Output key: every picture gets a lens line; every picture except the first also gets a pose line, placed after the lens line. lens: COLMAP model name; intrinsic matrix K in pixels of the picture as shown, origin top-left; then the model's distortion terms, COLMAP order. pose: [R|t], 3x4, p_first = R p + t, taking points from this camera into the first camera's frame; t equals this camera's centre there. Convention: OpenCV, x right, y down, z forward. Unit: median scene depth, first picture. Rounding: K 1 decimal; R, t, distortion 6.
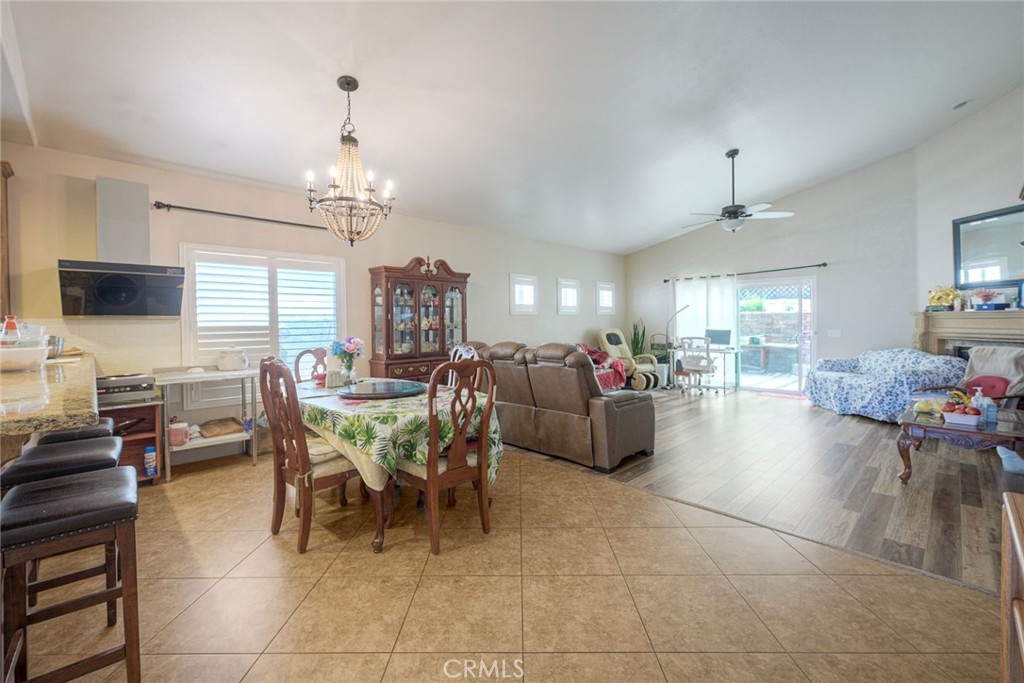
lens RADIAL K [[431.4, 0, 516.5], [0, 431.4, 327.2], [0, 0, 1]] dist [0.000680, -0.000144]
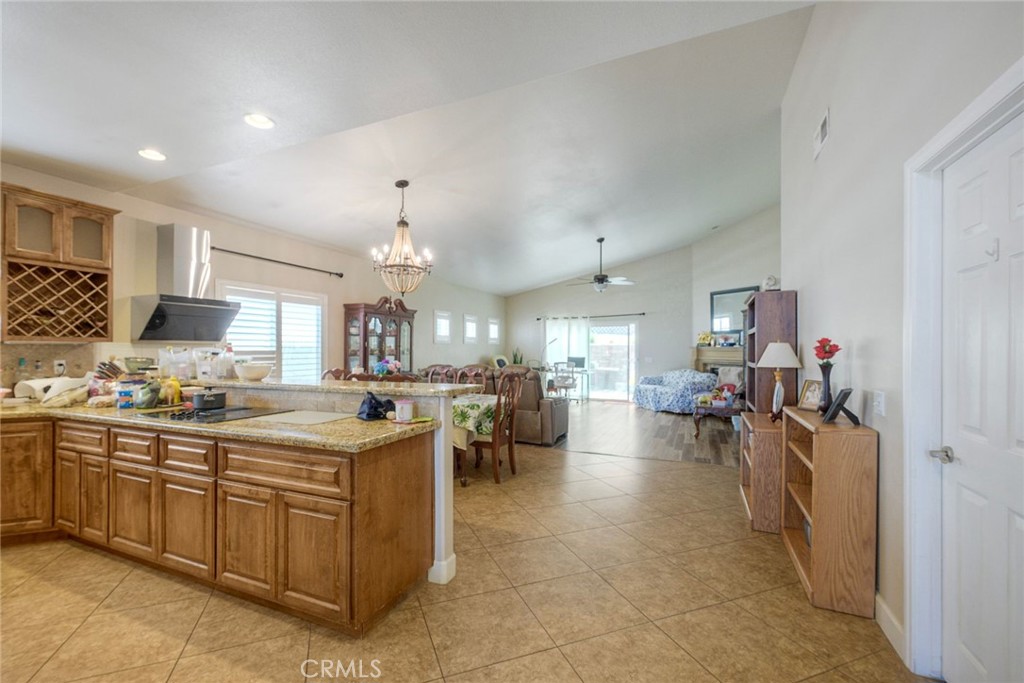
lens RADIAL K [[417.3, 0, 517.9], [0, 417.3, 348.8], [0, 0, 1]] dist [0.000136, -0.000083]
pose [[0.928527, 0.013715, 0.371010, -0.314981], [-0.008675, 0.999846, -0.015250, 0.002689], [-0.371162, 0.010942, 0.928504, -0.252975]]
